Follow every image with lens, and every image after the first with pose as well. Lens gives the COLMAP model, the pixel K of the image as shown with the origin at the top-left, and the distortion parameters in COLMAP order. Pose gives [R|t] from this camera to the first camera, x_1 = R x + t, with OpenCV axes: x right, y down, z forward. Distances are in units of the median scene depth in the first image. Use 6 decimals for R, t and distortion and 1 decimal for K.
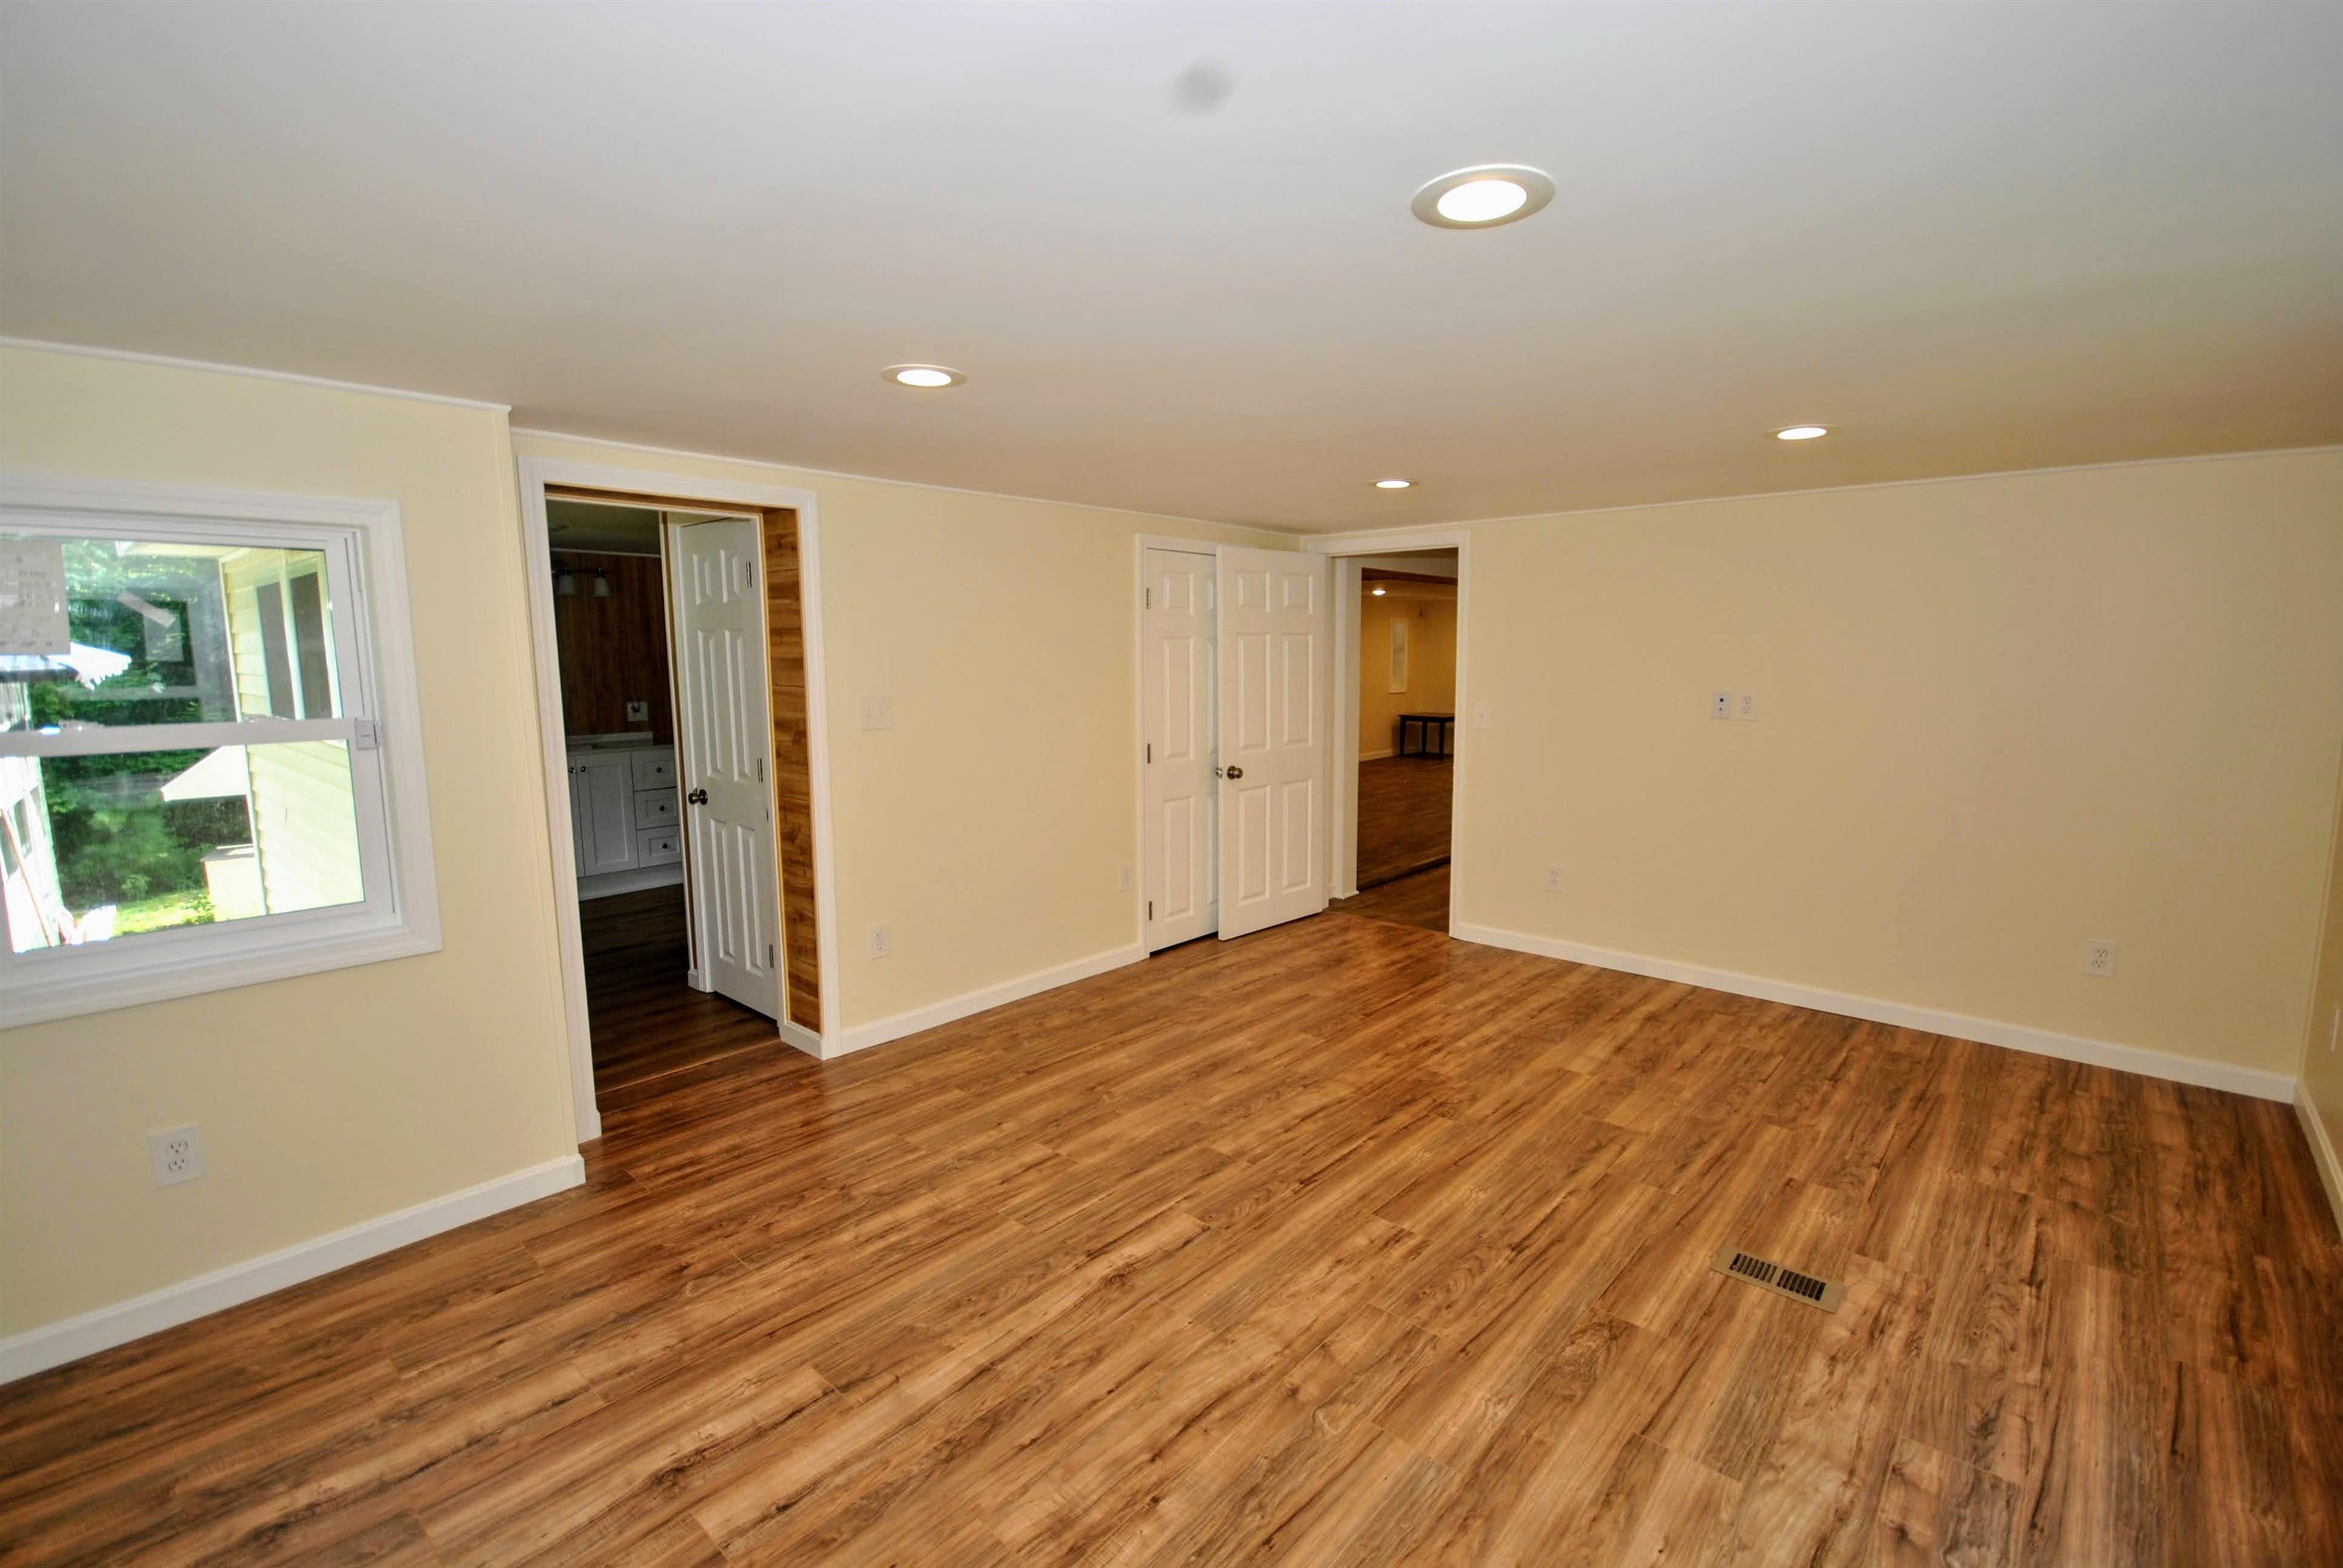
lens RADIAL K [[1027.6, 0, 1179.5], [0, 1027.6, 782.9], [0, 0, 1]] dist [0.010453, -0.012316]
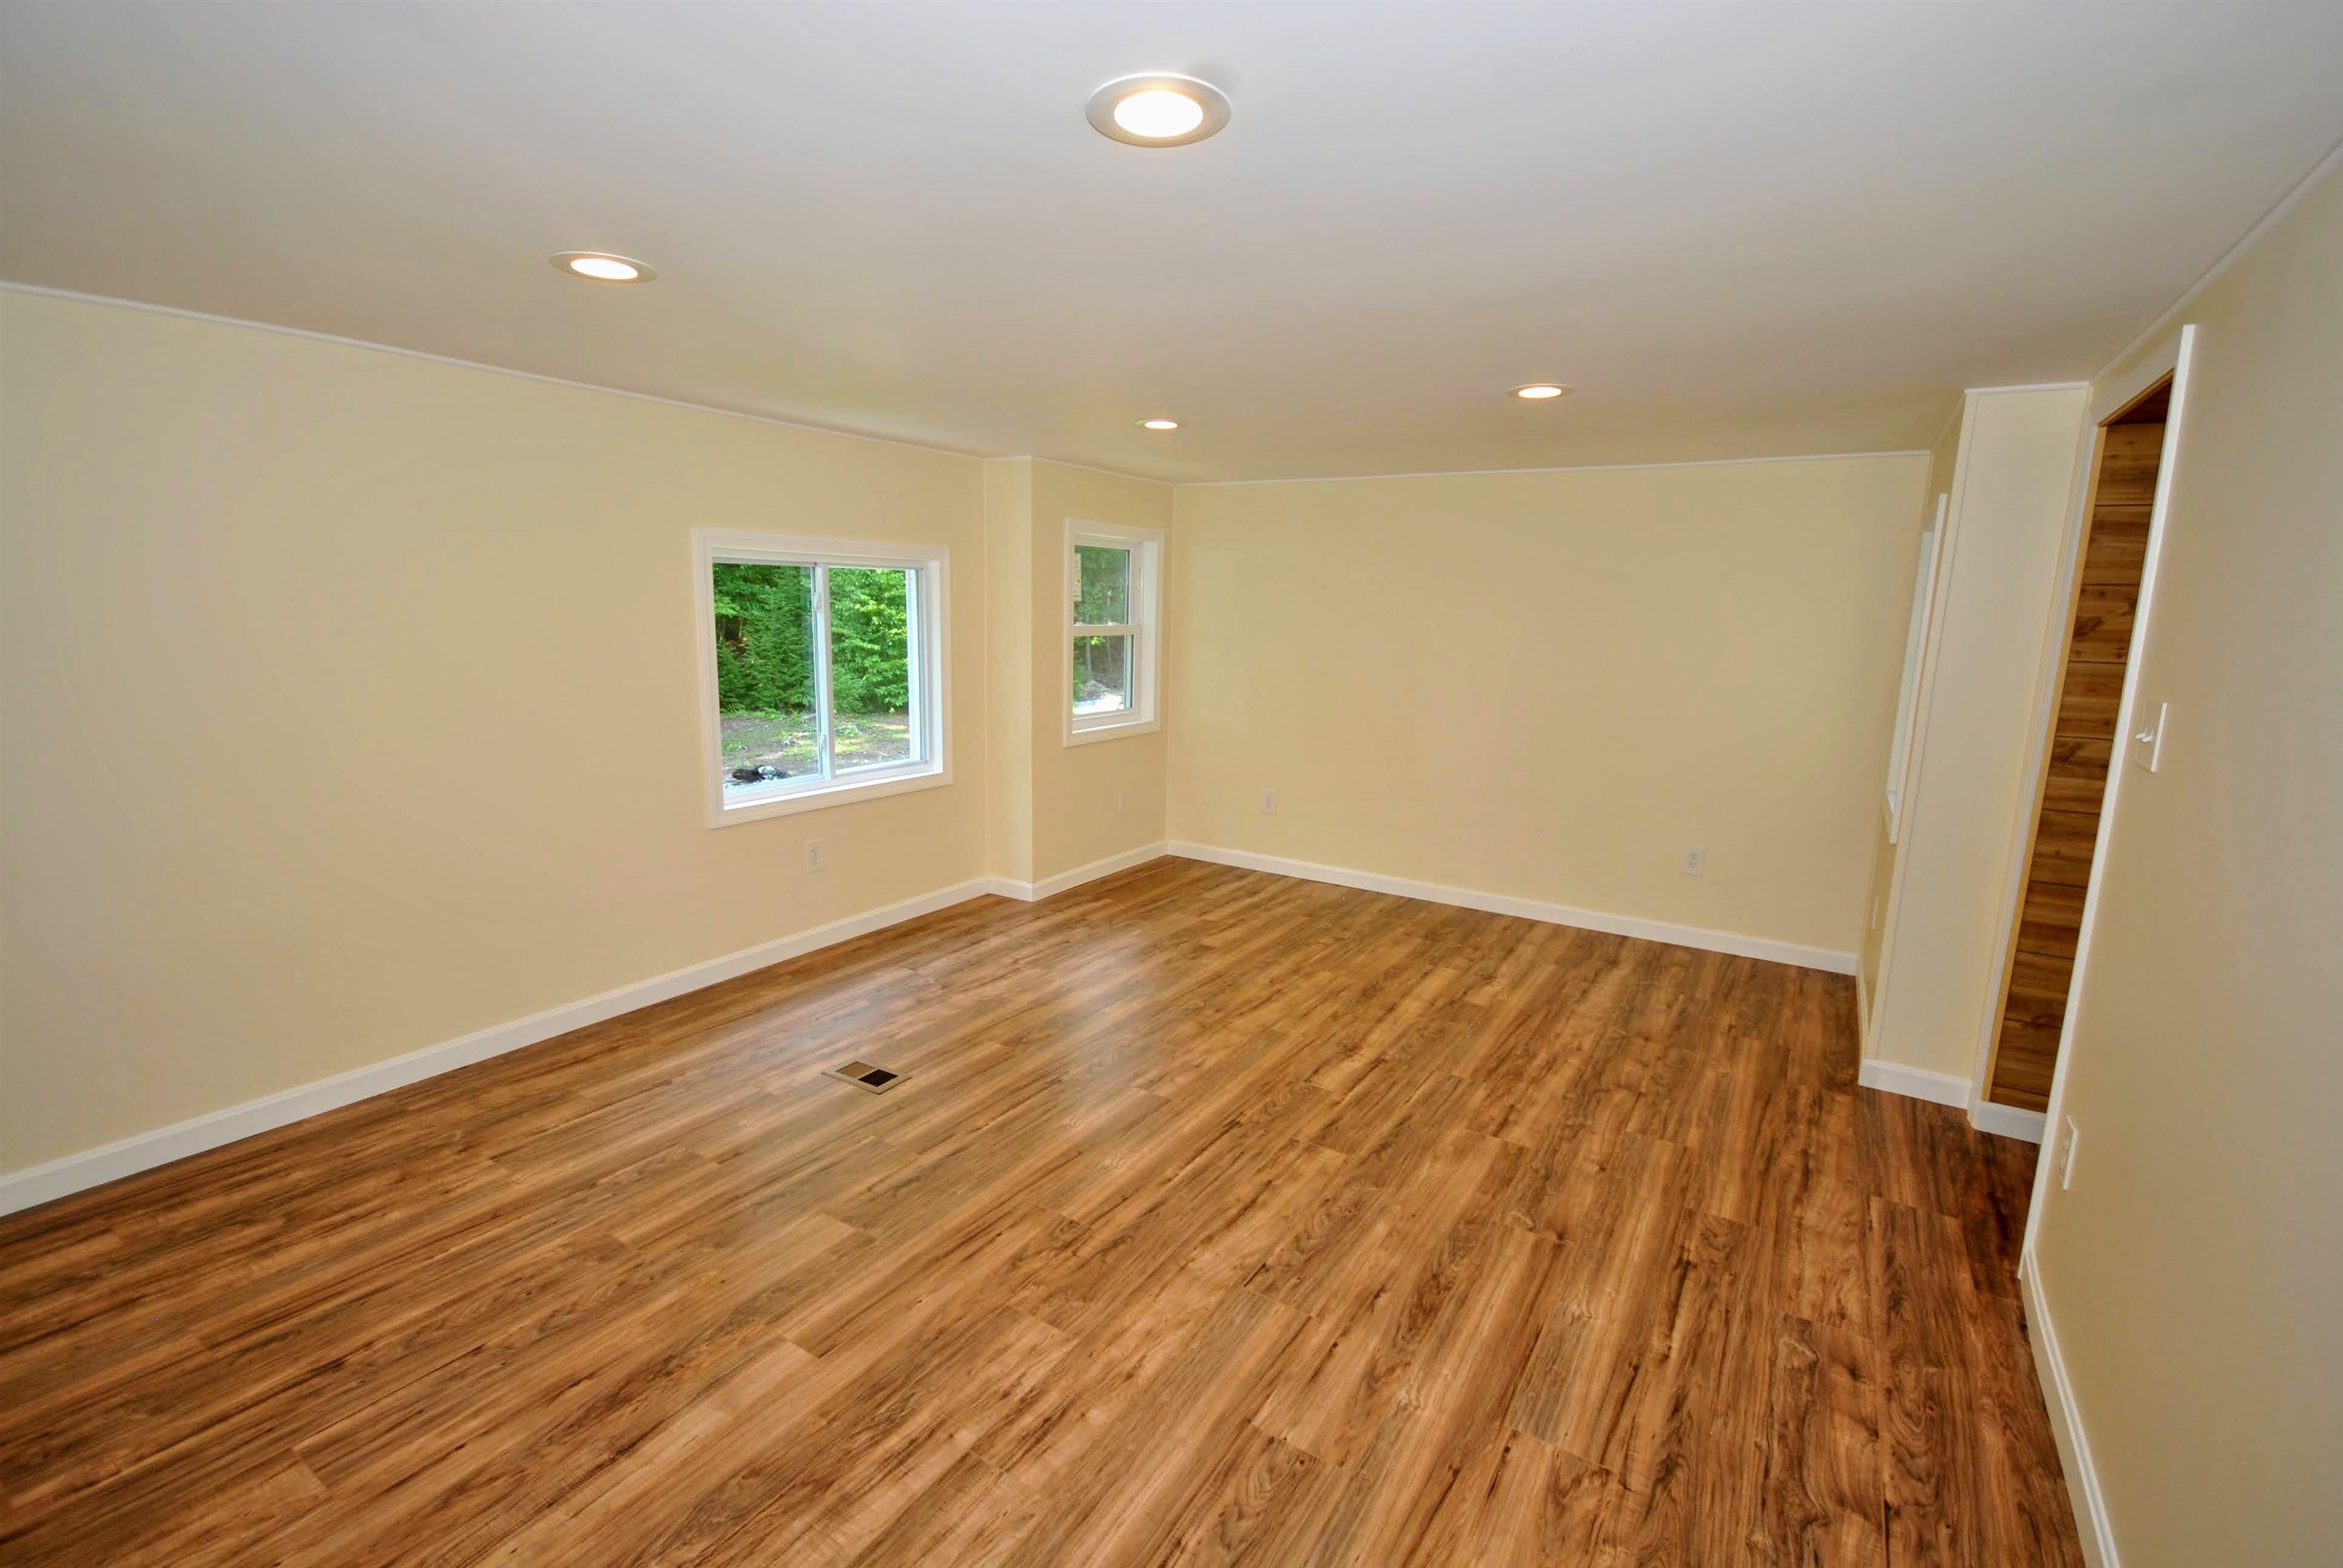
lens RADIAL K [[1027.6, 0, 1179.5], [0, 1027.6, 782.9], [0, 0, 1]] dist [0.010453, -0.012316]
pose [[-0.985392, 0.010978, -0.169950, 0.344904], [-0.040611, 0.953986, 0.297088, -0.232558], [0.165391, 0.299649, -0.939604, 1.844942]]
